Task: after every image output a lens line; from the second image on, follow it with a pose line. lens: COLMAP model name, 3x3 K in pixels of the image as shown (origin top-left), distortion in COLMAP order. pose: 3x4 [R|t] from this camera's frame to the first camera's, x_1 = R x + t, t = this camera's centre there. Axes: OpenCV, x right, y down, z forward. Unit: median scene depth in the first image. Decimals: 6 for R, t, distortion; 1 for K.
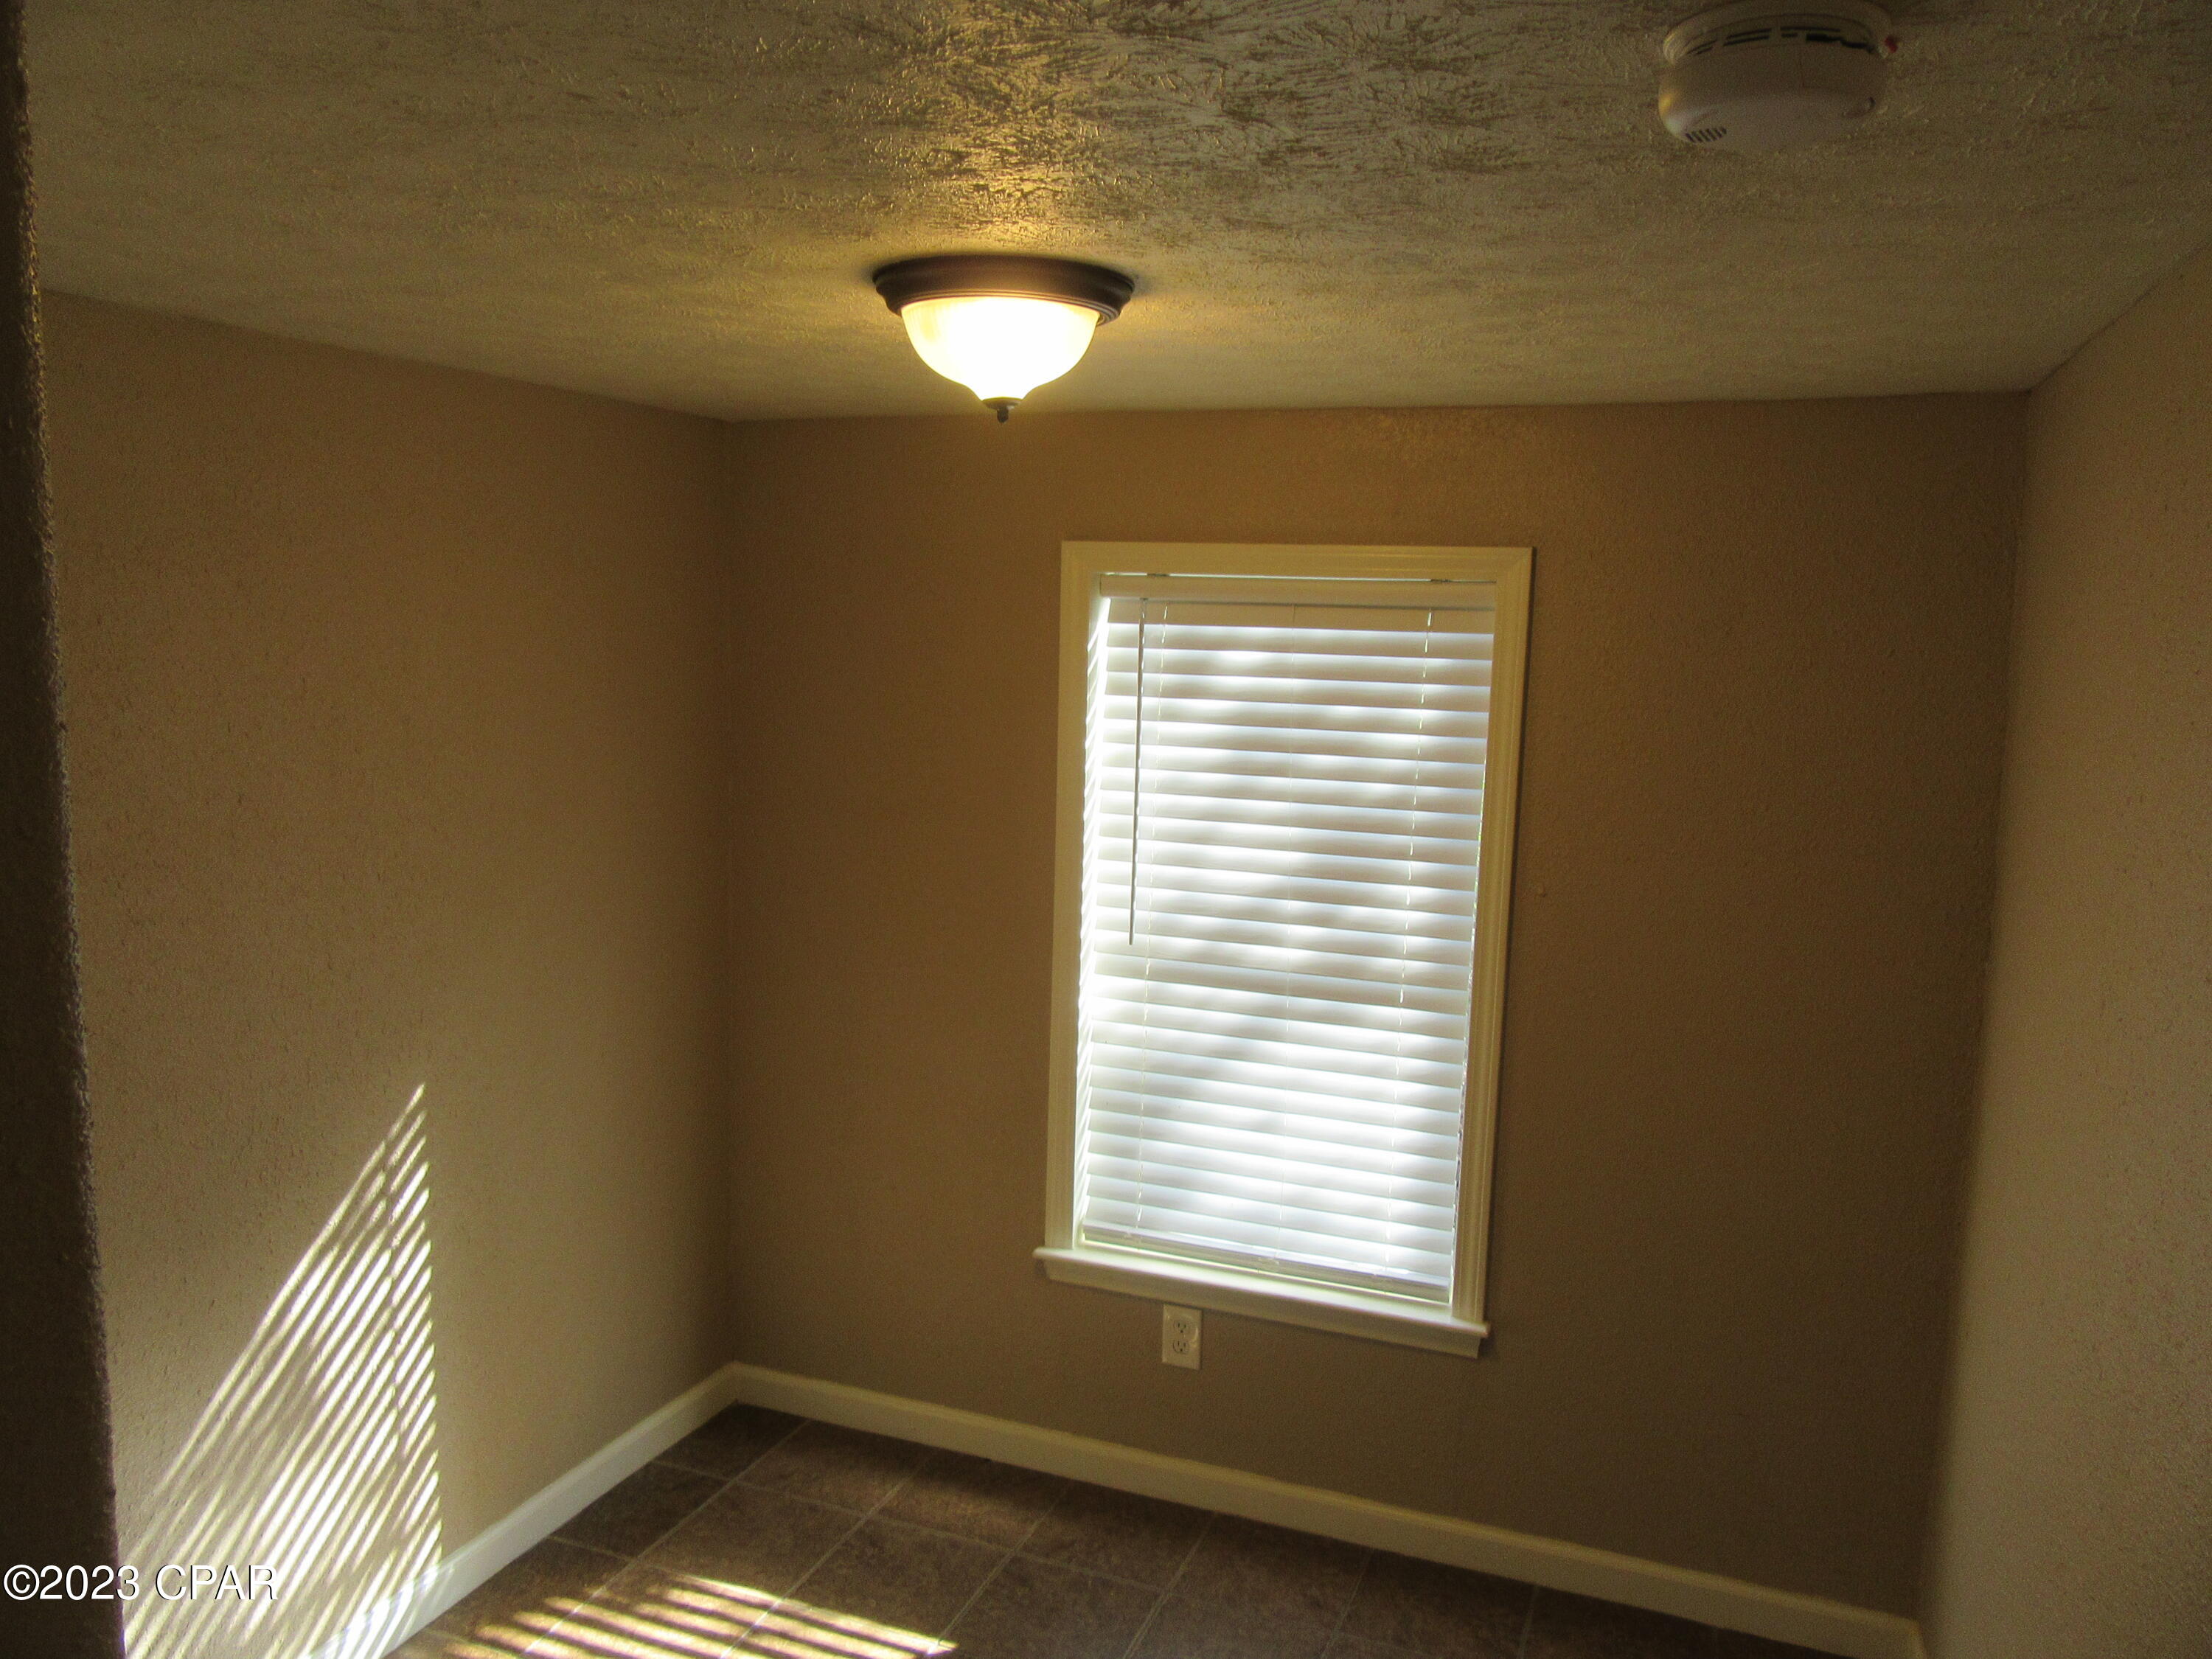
lens RADIAL K [[1649.8, 0, 1106.0], [0, 1649.8, 829.5], [0, 0, 1]] dist [0.002808, -0.004208]
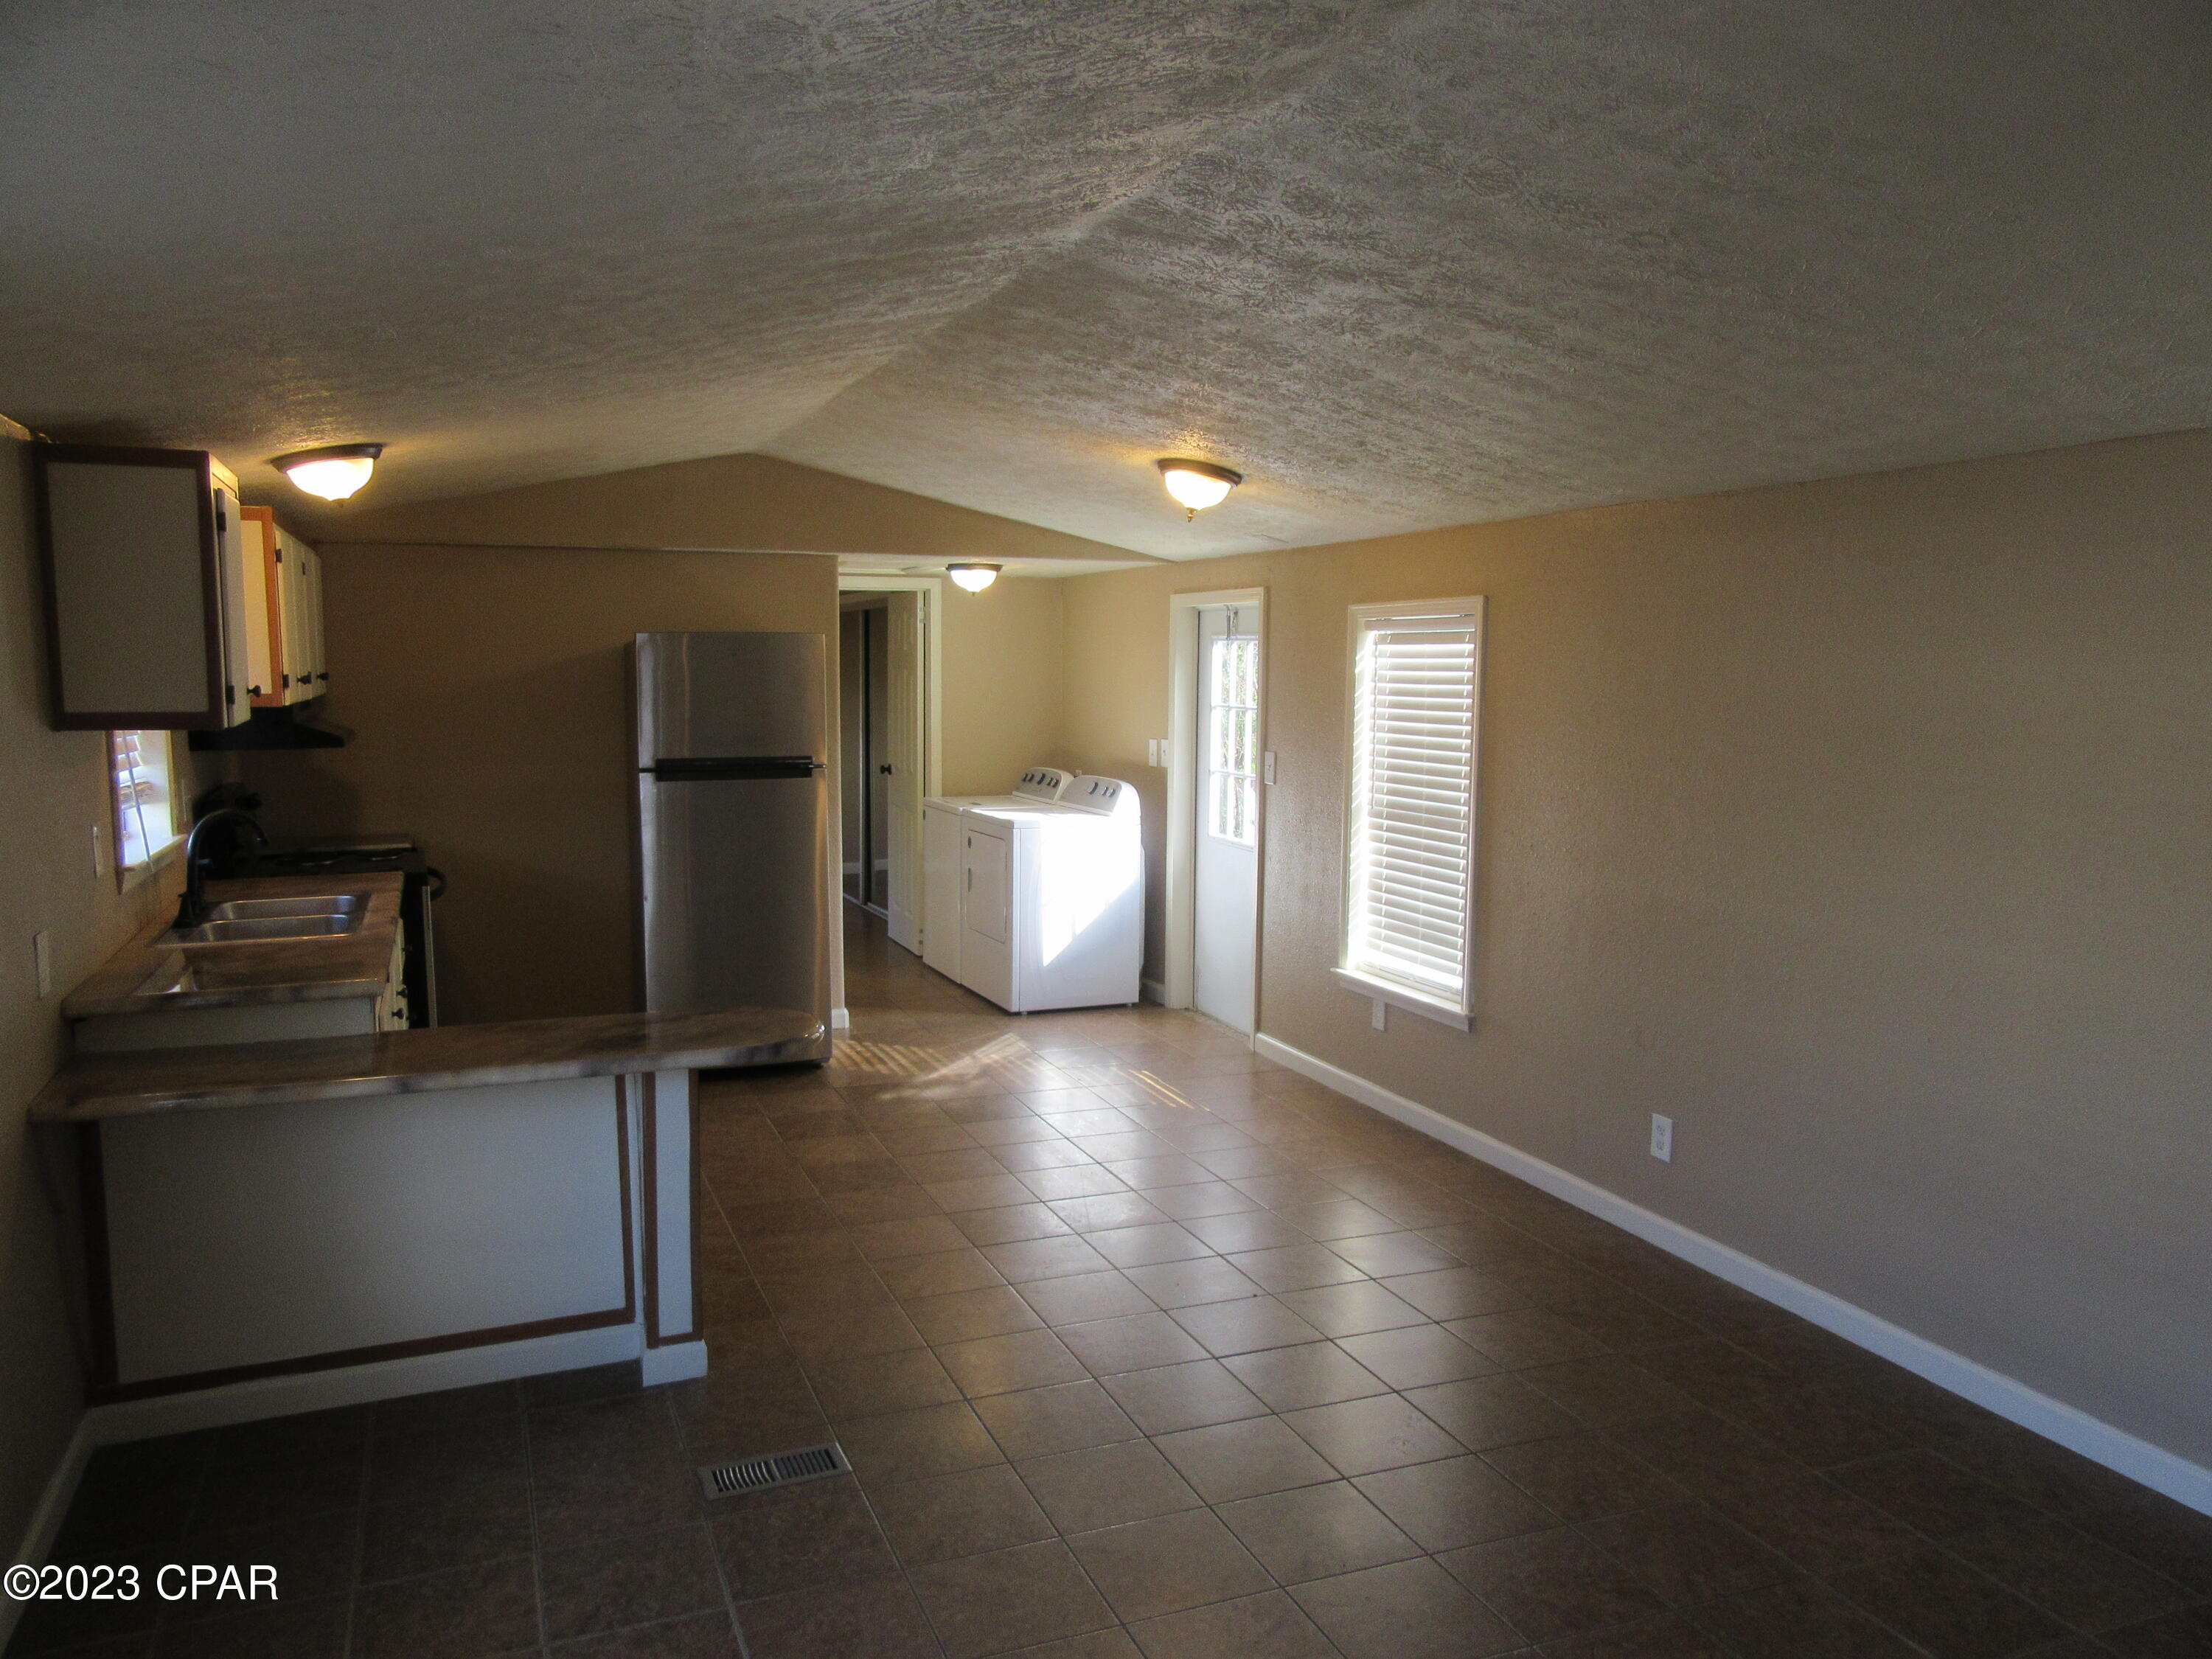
lens RADIAL K [[1649.8, 0, 1106.0], [0, 1649.8, 829.5], [0, 0, 1]] dist [0.002808, -0.004208]
pose [[0.680677, 0.039750, -0.731504, 1.218420], [-0.053812, 0.998542, 0.004188, 0.100382], [0.730605, 0.036513, 0.681824, -0.536879]]
